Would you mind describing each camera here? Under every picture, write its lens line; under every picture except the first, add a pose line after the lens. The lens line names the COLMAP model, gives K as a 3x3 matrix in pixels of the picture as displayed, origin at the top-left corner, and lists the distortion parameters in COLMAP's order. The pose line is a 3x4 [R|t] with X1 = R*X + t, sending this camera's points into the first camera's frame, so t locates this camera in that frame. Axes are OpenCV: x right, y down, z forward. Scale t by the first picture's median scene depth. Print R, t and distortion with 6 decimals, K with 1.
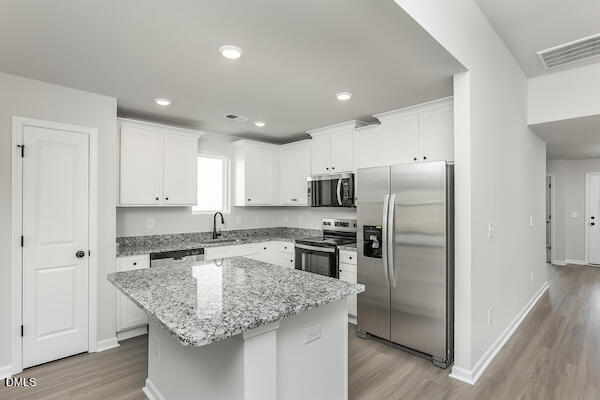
lens RADIAL K [[300.8, 0, 306.9], [0, 300.8, 203.7], [0, 0, 1]] dist [-0.003788, -0.000996]
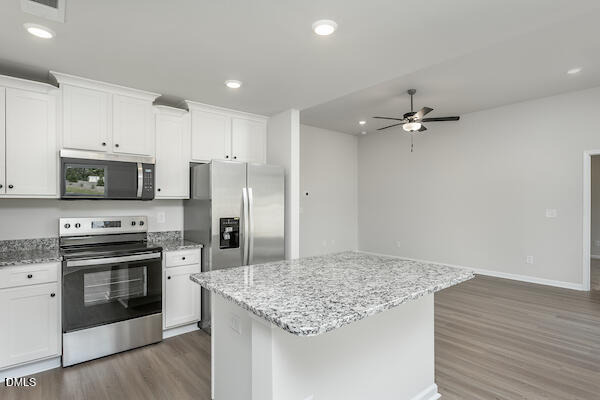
lens RADIAL K [[306.8, 0, 300.0], [0, 306.8, 203.5], [0, 0, 1]] dist [-0.000918, -0.000308]
pose [[0.078441, -0.001945, 0.996917, -0.689276], [-0.002000, 0.999996, 0.002108, 0.019339], [-0.996917, -0.002159, 0.078436, 0.581679]]
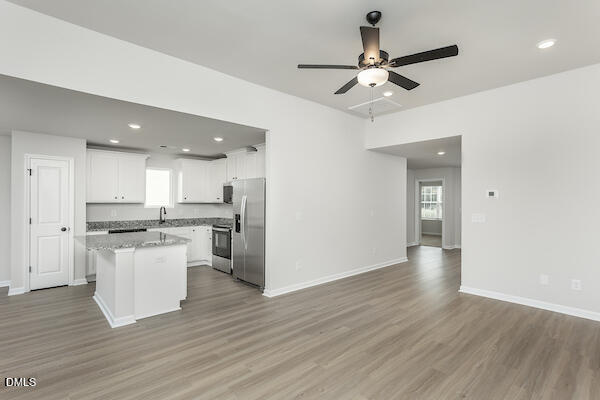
lens RADIAL K [[290.0, 0, 312.3], [0, 290.0, 202.8], [0, 0, 1]] dist [0.004022, 0.000748]
pose [[0.999990, 0.004012, -0.002002, 0.551109], [-0.003997, 0.999965, 0.007313, -0.005678], [0.002031, -0.007304, 0.999971, -0.549444]]
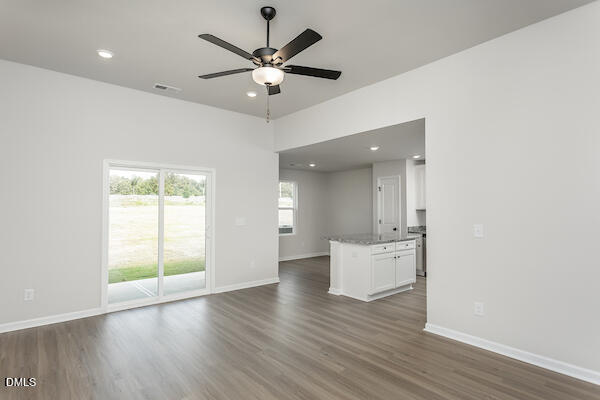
lens RADIAL K [[333.4, 0, 300.0], [0, 333.4, 200.0], [0, 0, 1]] dist [-0.001431, -0.000351]
pose [[-0.077860, -0.022857, -0.996702, 1.516106], [0.004694, 0.999718, -0.023293, -0.005772], [0.996953, -0.006492, -0.077731, 0.346362]]
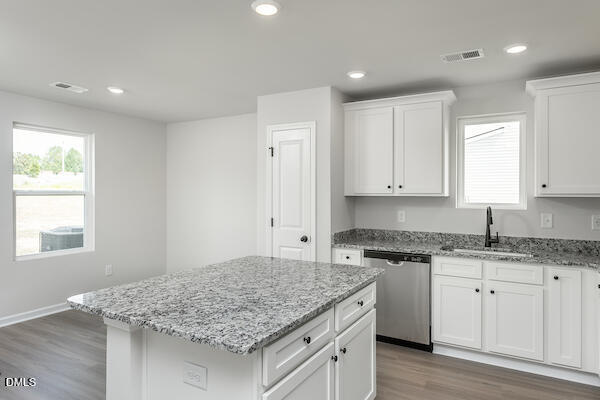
lens RADIAL K [[388.2, 0, 302.8], [0, 388.2, 190.8], [0, 0, 1]] dist [0.001589, 0.001136]
pose [[0.265653, -0.000602, -0.964069, 0.472939], [0.002512, 0.999997, 0.000067, -0.006430], [0.964066, -0.002440, 0.265653, 0.474303]]
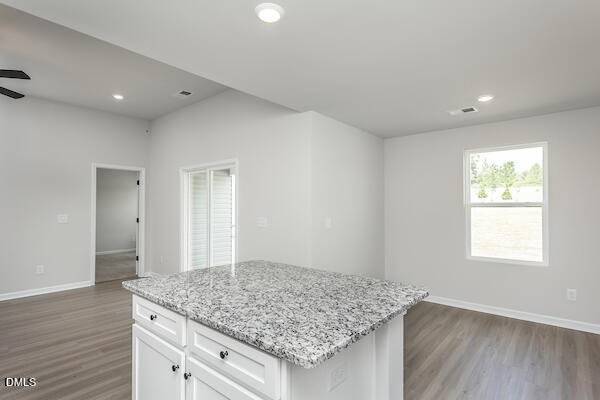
lens RADIAL K [[306.8, 0, 300.0], [0, 306.8, 203.5], [0, 0, 1]] dist [-0.000918, -0.000308]
pose [[-0.996187, -0.003335, -0.087185, -0.150587], [-0.001994, 0.999878, -0.015466, 0.014625], [0.087226, -0.015234, -0.996072, 1.068457]]
